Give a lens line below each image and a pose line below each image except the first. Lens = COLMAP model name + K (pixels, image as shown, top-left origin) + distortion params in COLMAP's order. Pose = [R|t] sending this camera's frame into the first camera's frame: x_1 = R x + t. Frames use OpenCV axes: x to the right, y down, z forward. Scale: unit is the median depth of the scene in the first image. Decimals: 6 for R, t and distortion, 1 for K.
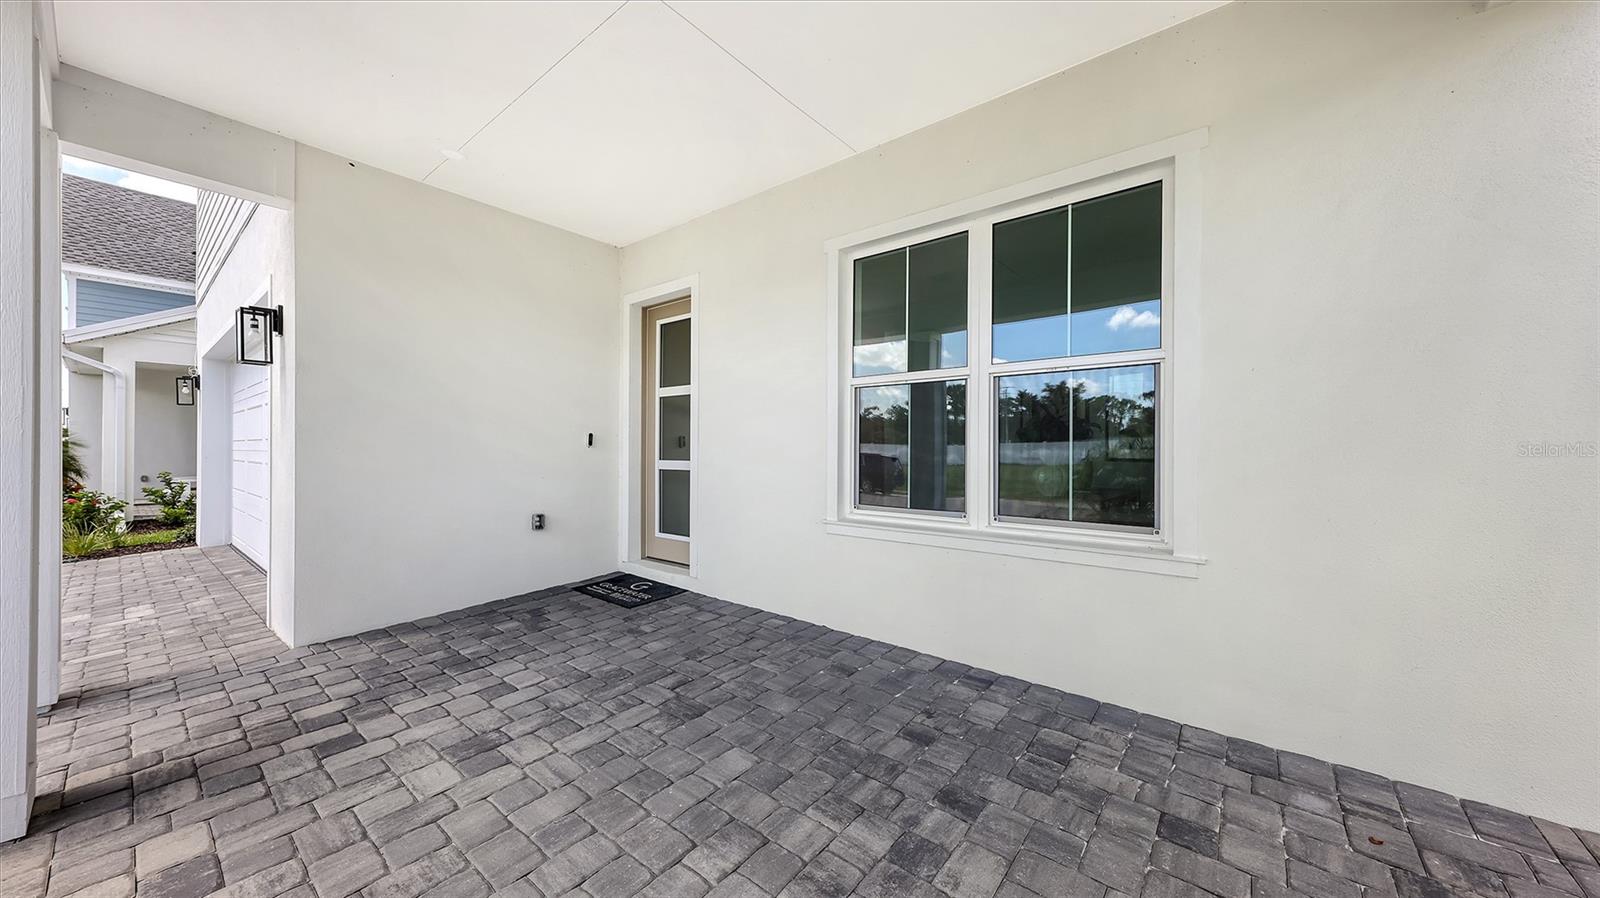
lens RADIAL K [[548.2, 0, 799.1], [0, 548.2, 450.2], [0, 0, 1]] dist [0.007594, -0.000280]
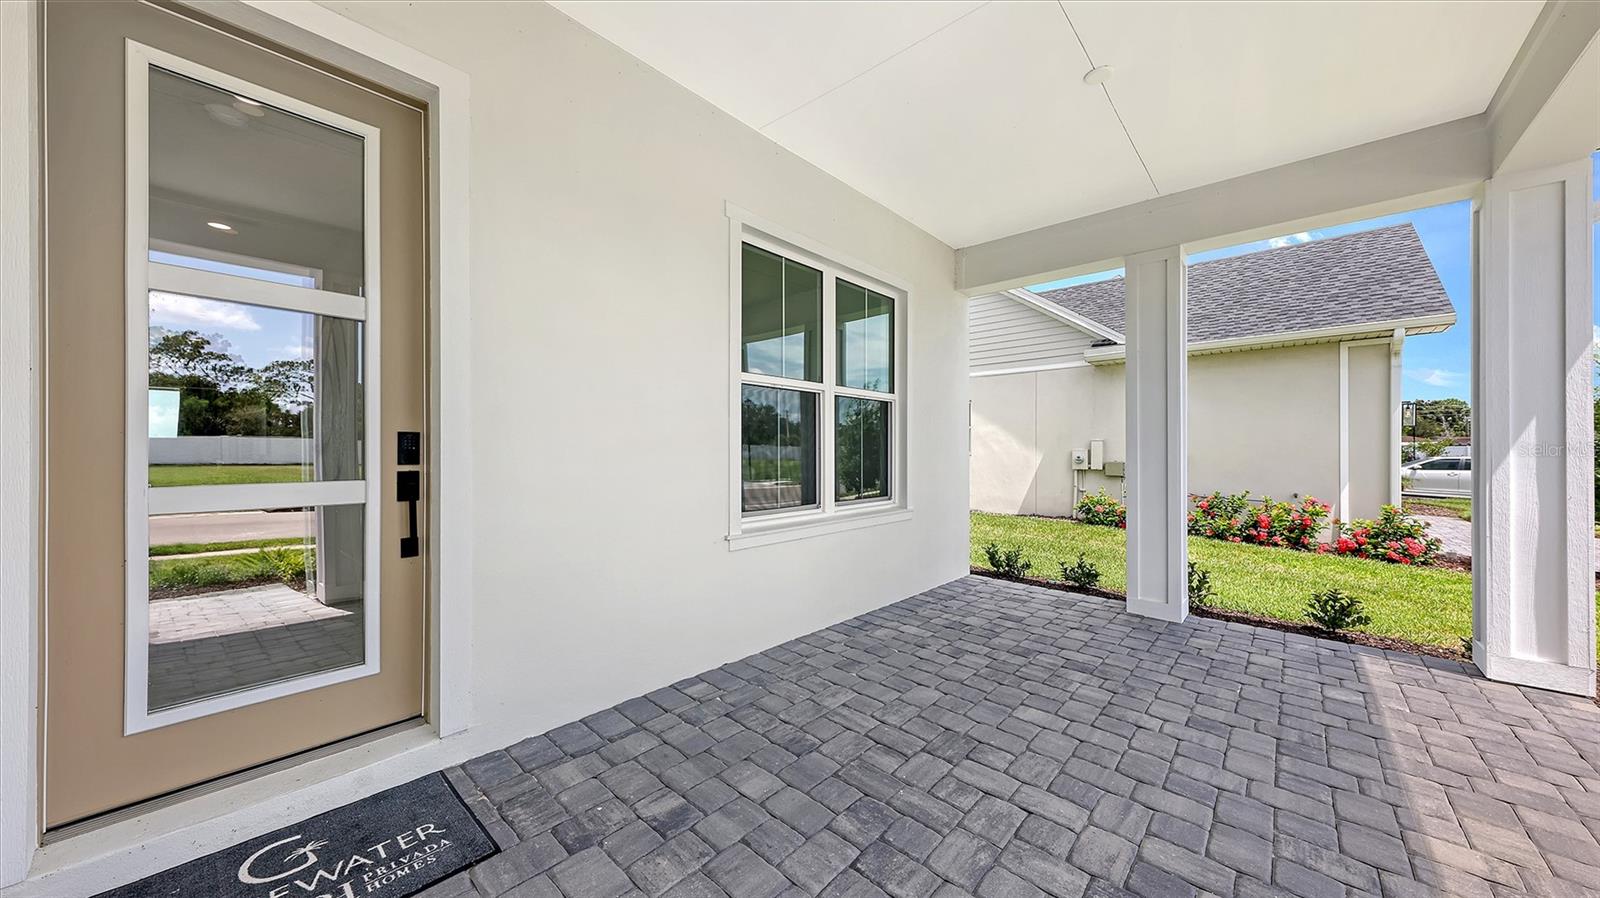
lens RADIAL K [[548.2, 0, 799.1], [0, 548.2, 450.2], [0, 0, 1]] dist [0.007594, -0.000280]
pose [[0.054145, -0.005144, 0.998520, -0.929381], [0.000622, 0.999987, 0.005118, -0.010057], [-0.998533, 0.000344, 0.054147, 1.005753]]
